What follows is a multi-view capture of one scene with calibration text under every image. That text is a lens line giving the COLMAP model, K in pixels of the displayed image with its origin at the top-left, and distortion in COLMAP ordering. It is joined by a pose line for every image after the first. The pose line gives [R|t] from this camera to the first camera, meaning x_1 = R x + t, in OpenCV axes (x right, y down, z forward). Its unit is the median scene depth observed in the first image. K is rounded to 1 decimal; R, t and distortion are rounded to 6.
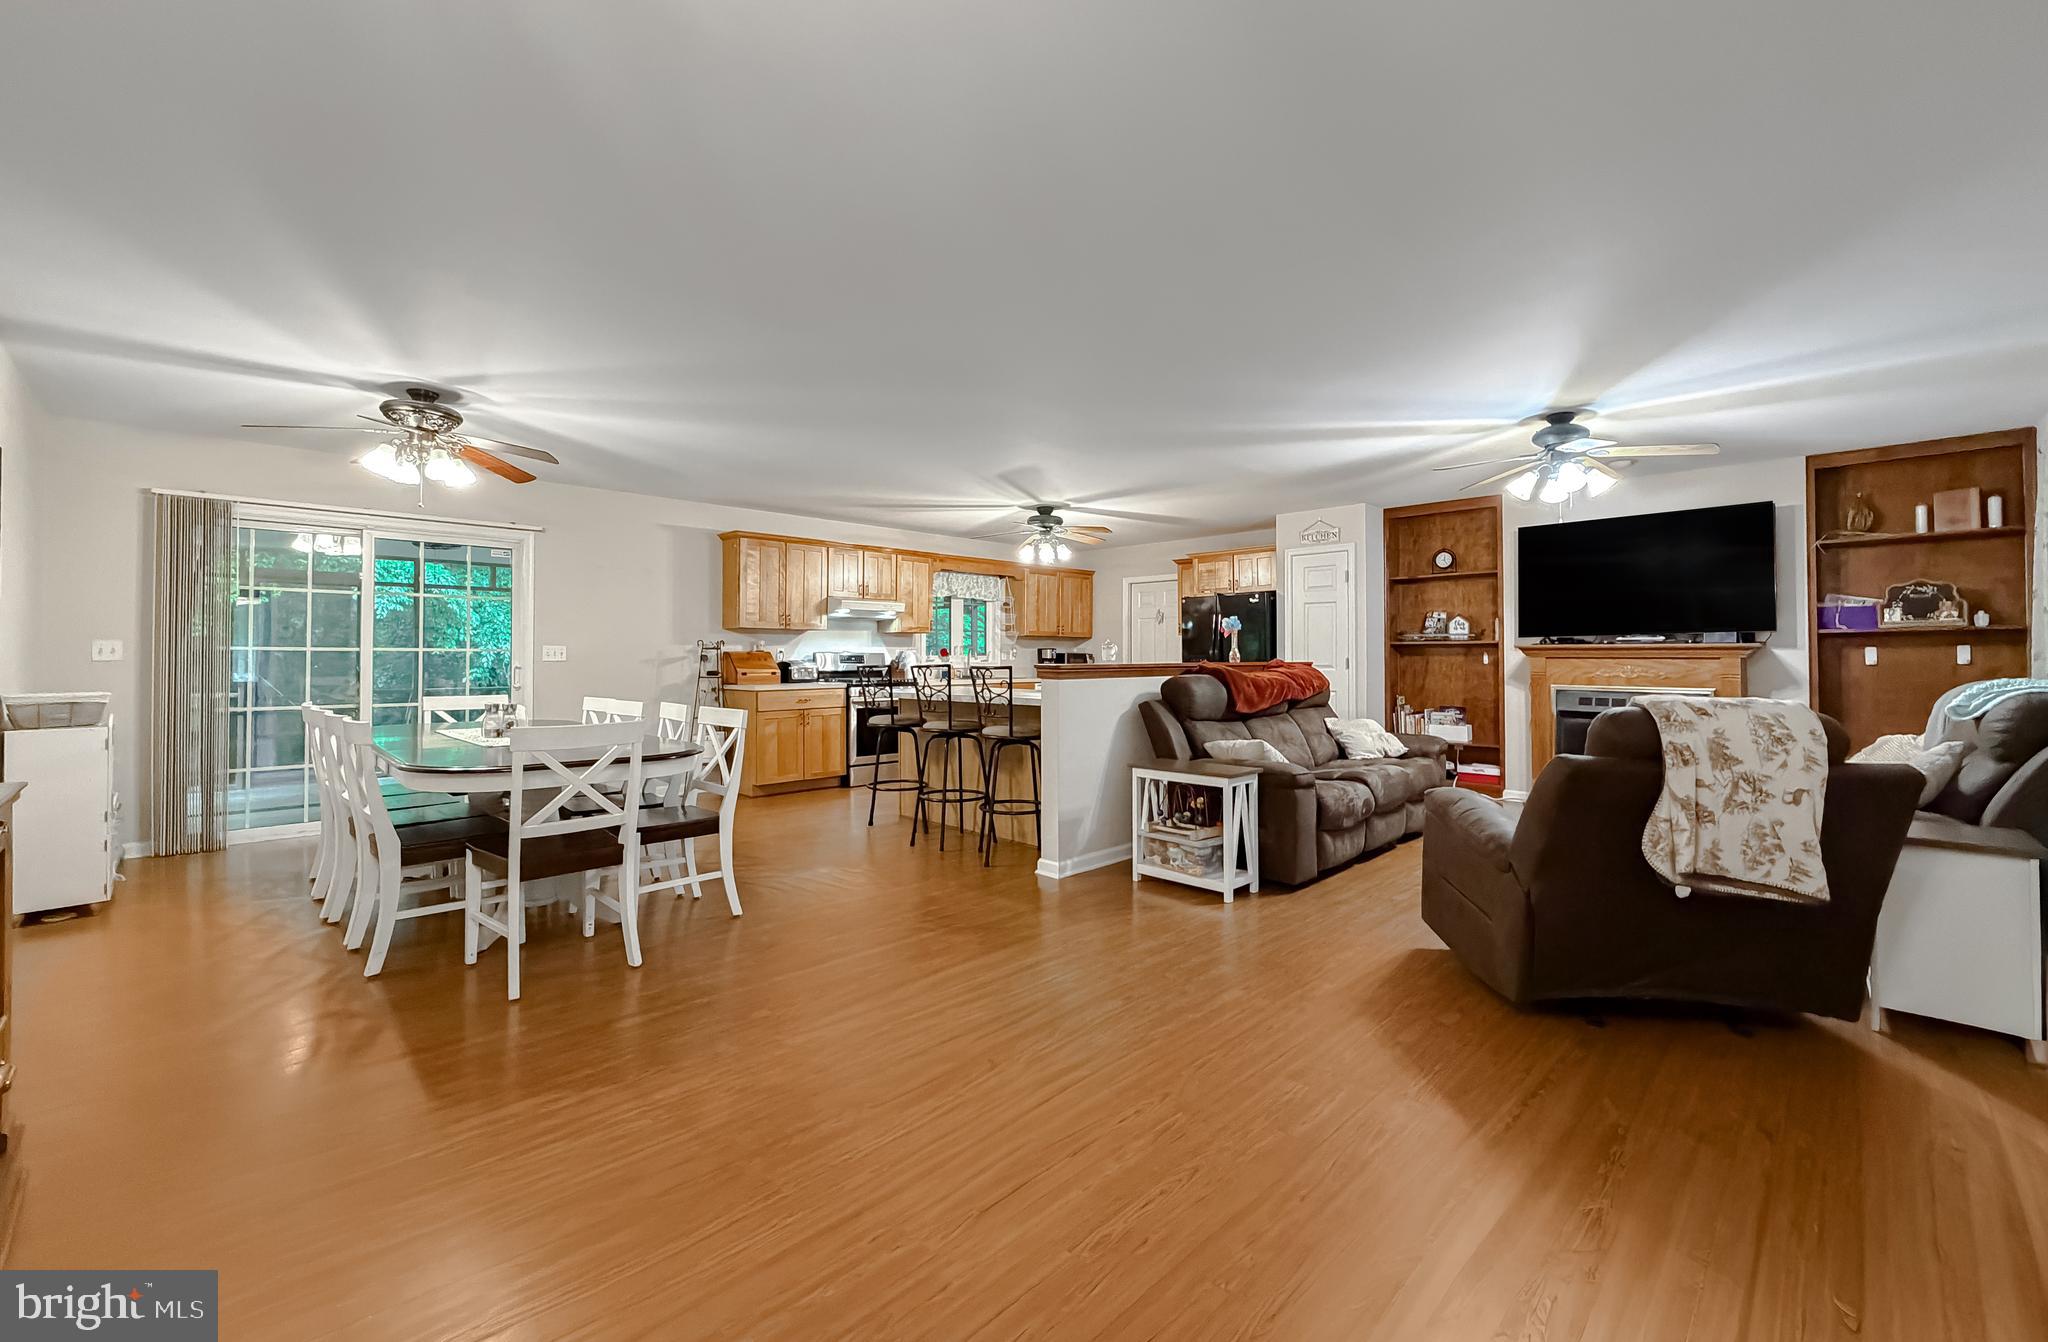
lens RADIAL K [[825.7, 0, 1015.7], [0, 825.7, 645.5], [0, 0, 1]] dist [0.000317, 0.000059]
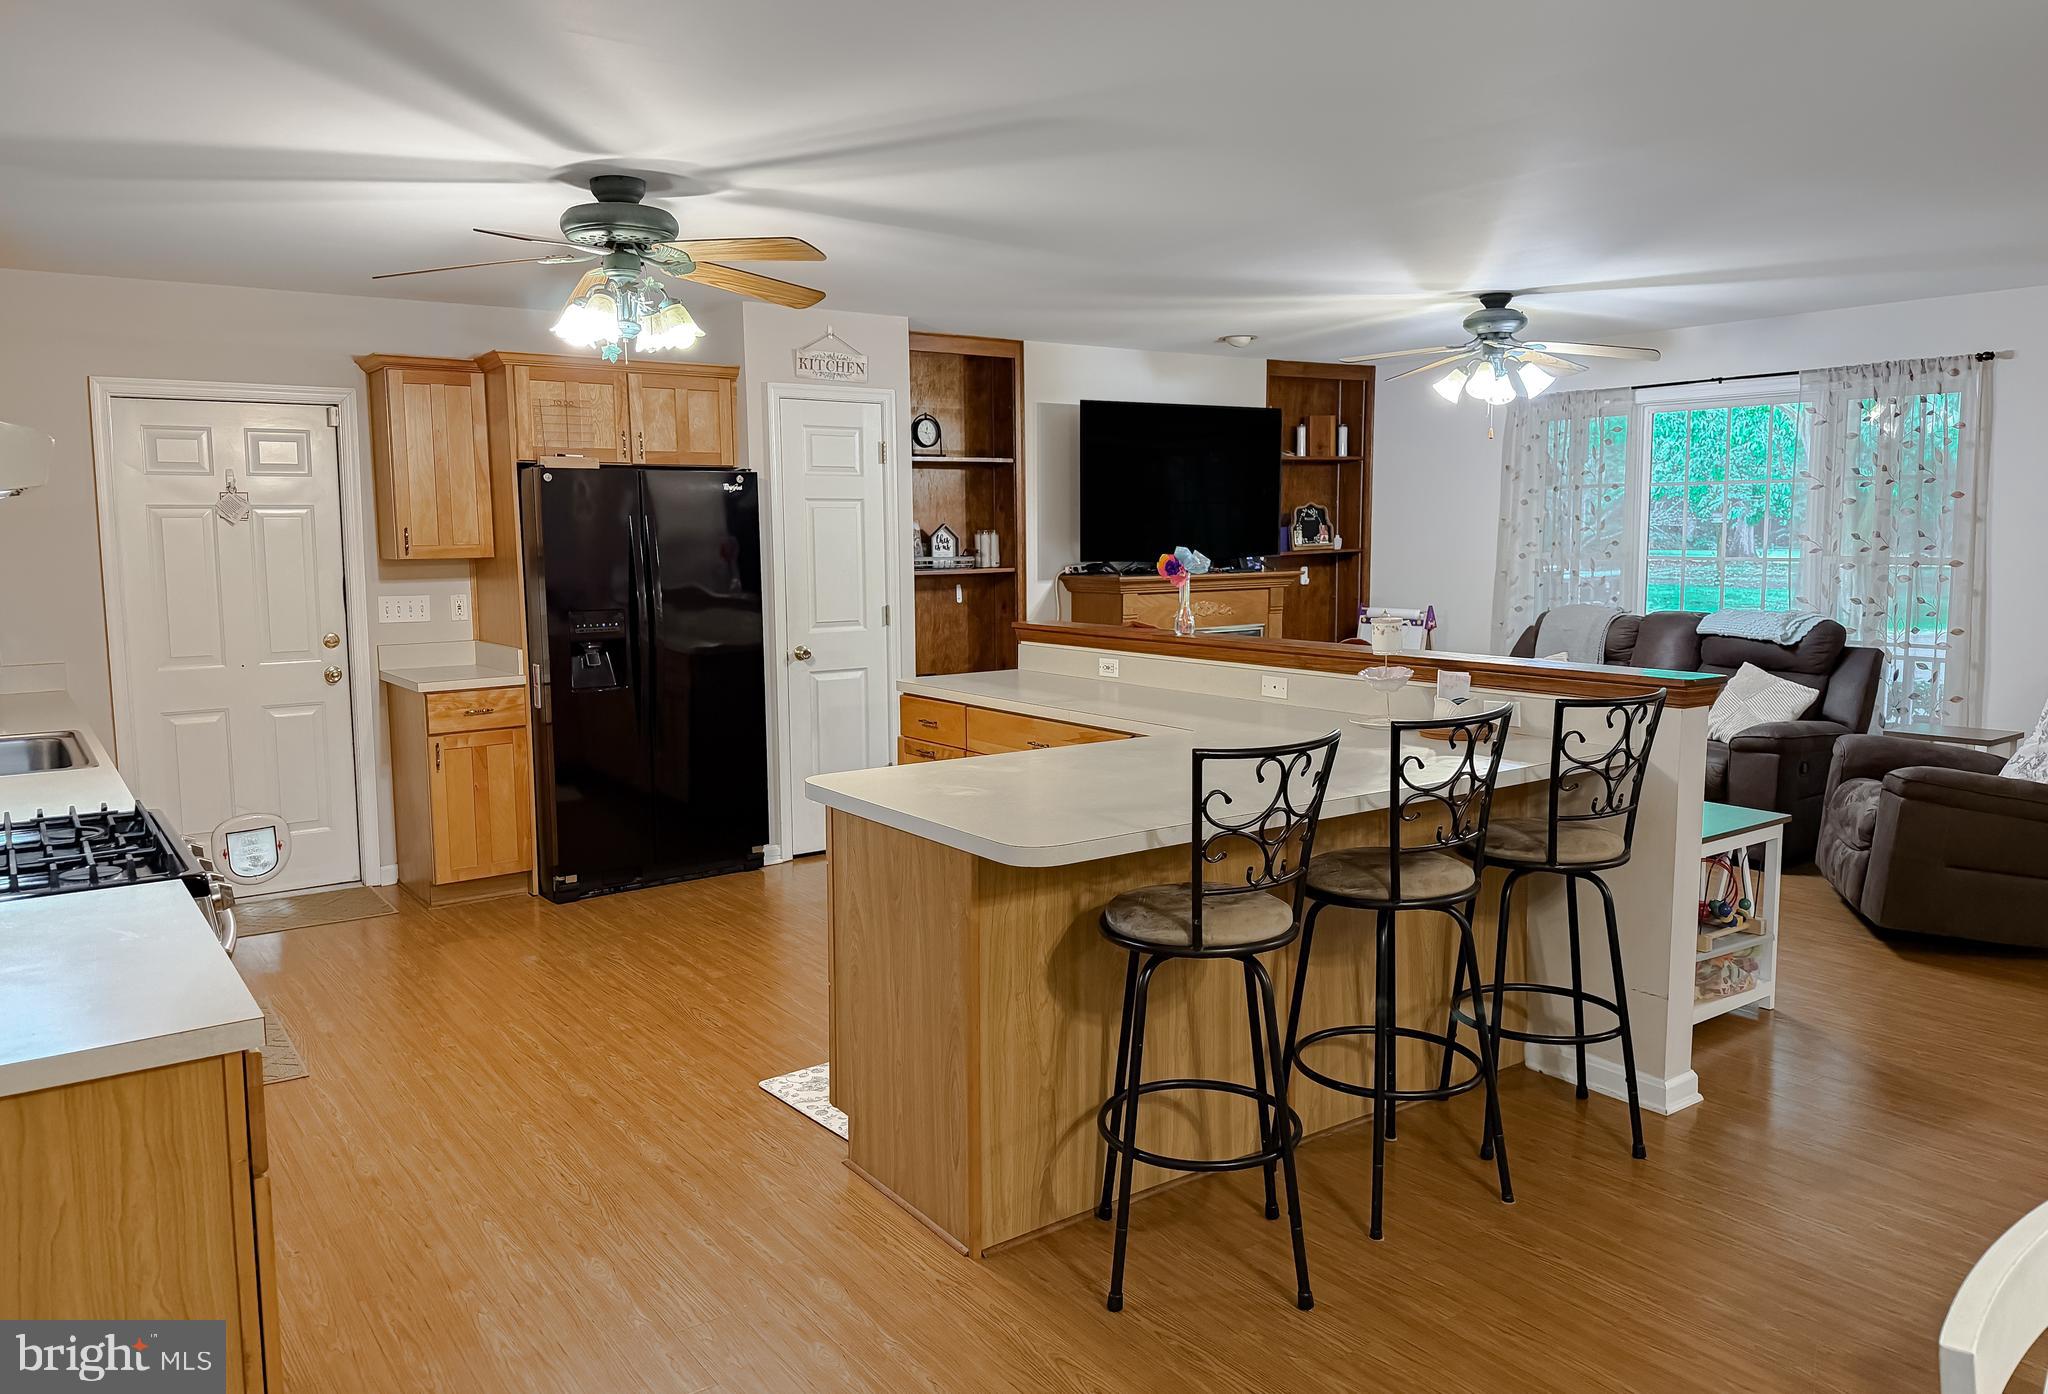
lens RADIAL K [[1425.1, 0, 1048.8], [0, 1425.1, 690.3], [0, 0, 1]] dist [0.086434, -0.107492]
pose [[0.145949, -0.115292, 0.982551, -0.705508], [-0.004498, 0.993098, 0.117198, -0.055432], [-0.989282, -0.021524, 0.144424, 1.059768]]
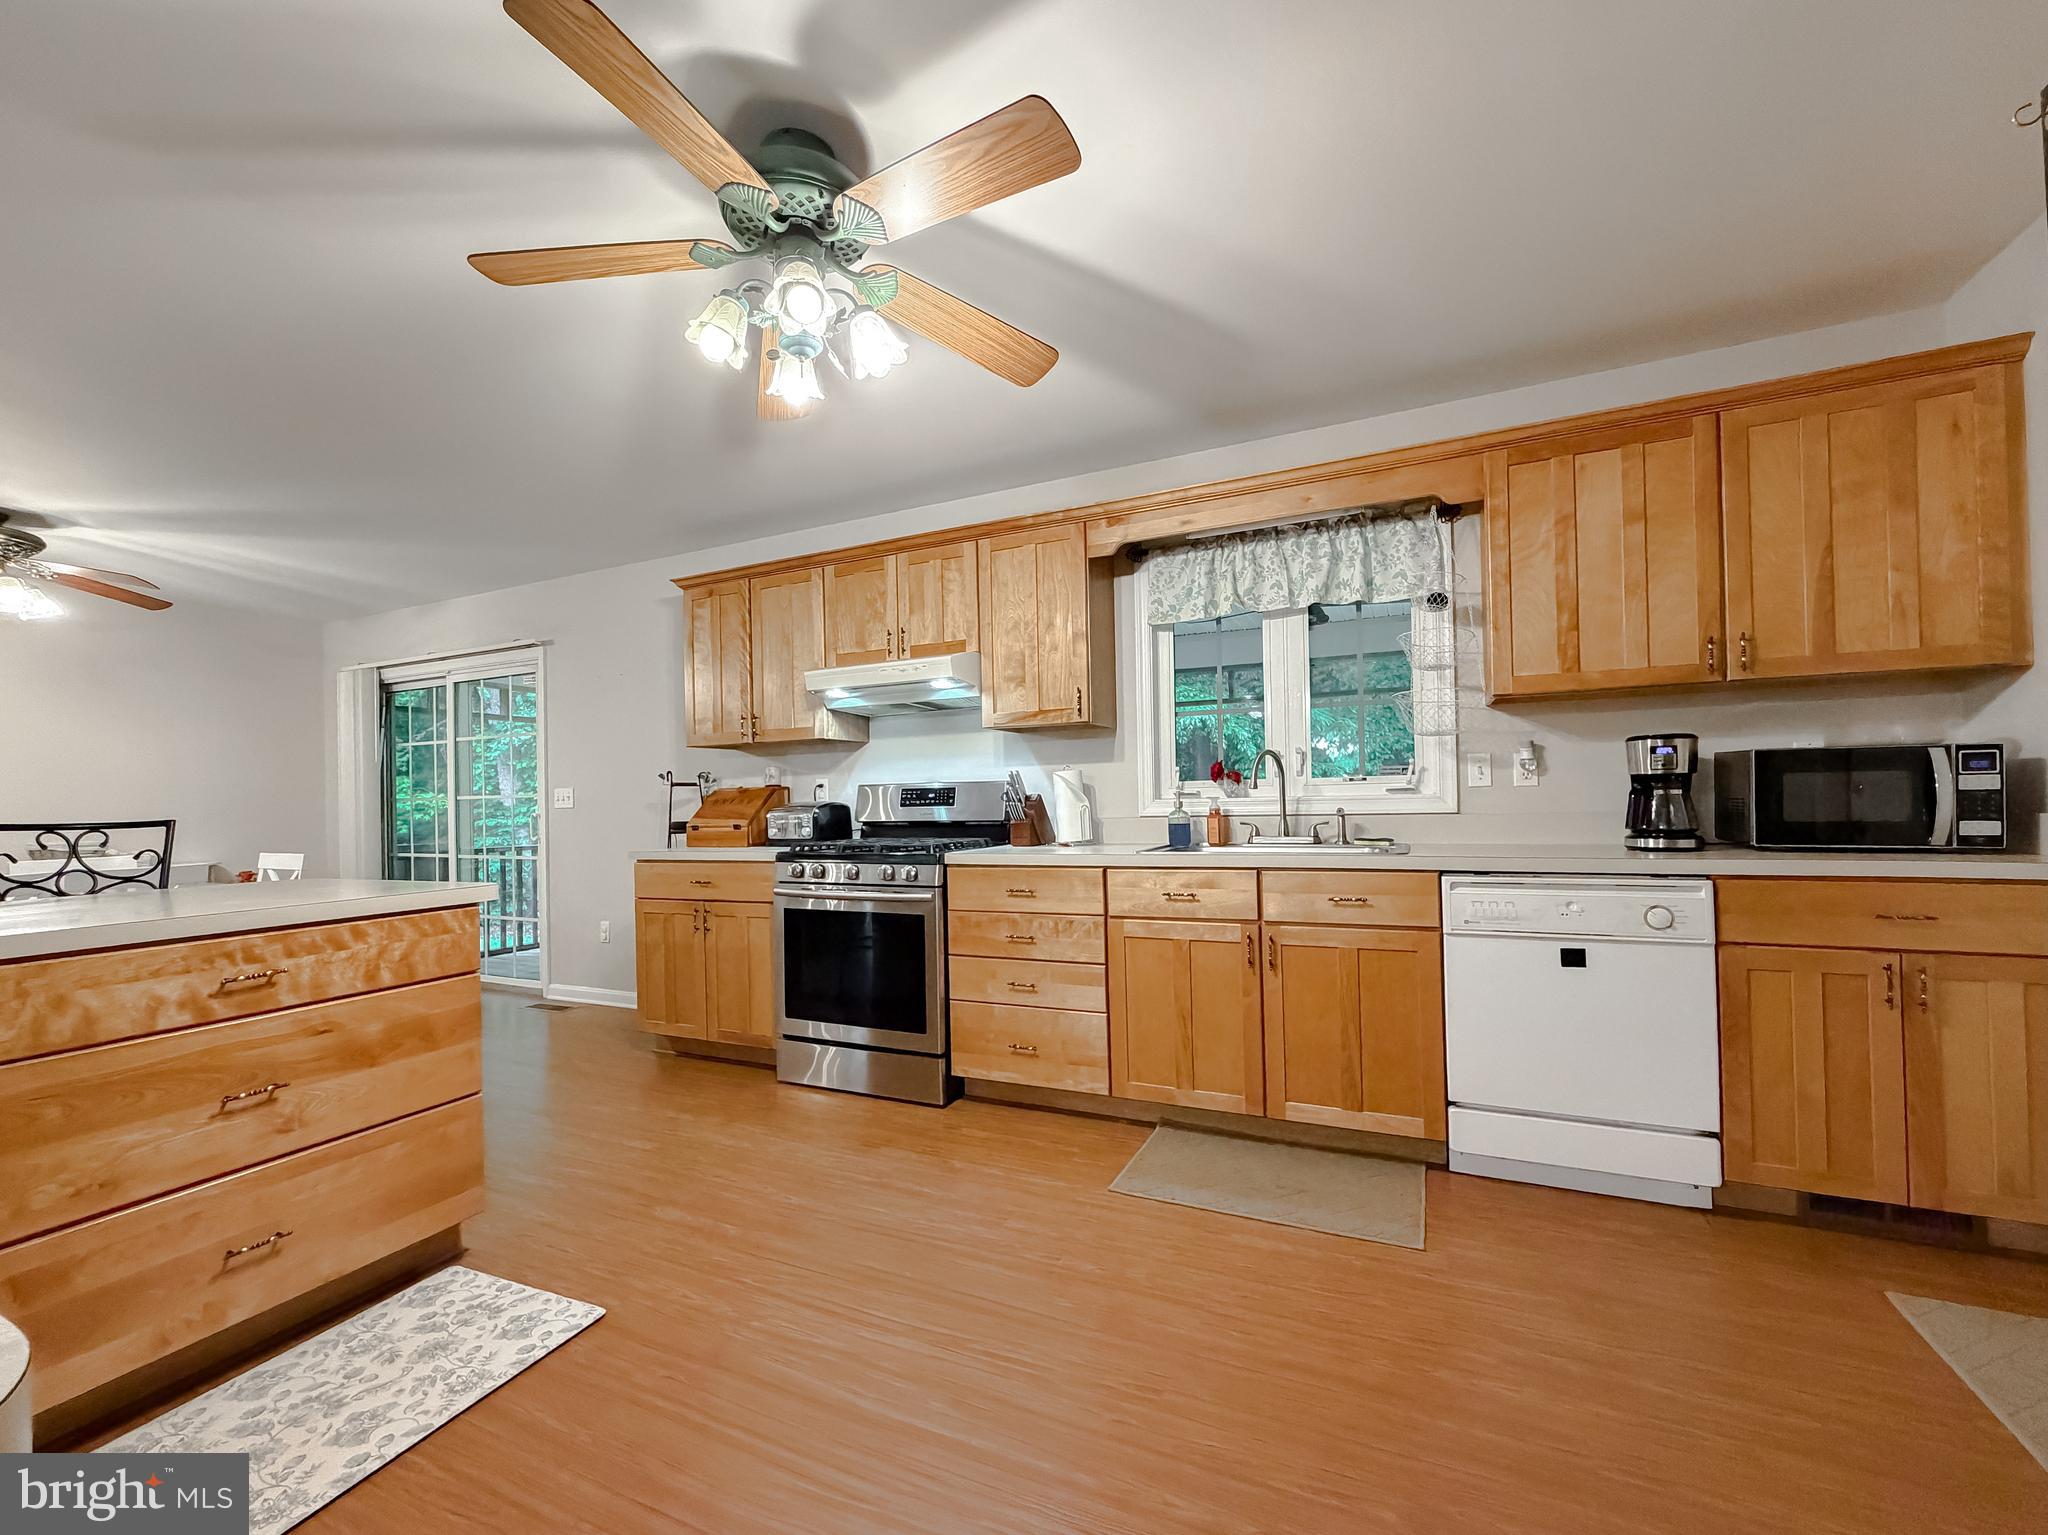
lens RADIAL K [[833.4, 0, 1021.1], [0, 833.4, 797.5], [0, 0, 1]] dist [-0.001871, -0.000588]
pose [[0.344362, -0.012067, -0.938759, 0.390370], [0.035231, 0.999379, 0.000077, 0.028864], [0.938176, -0.033100, 0.344573, 1.369057]]
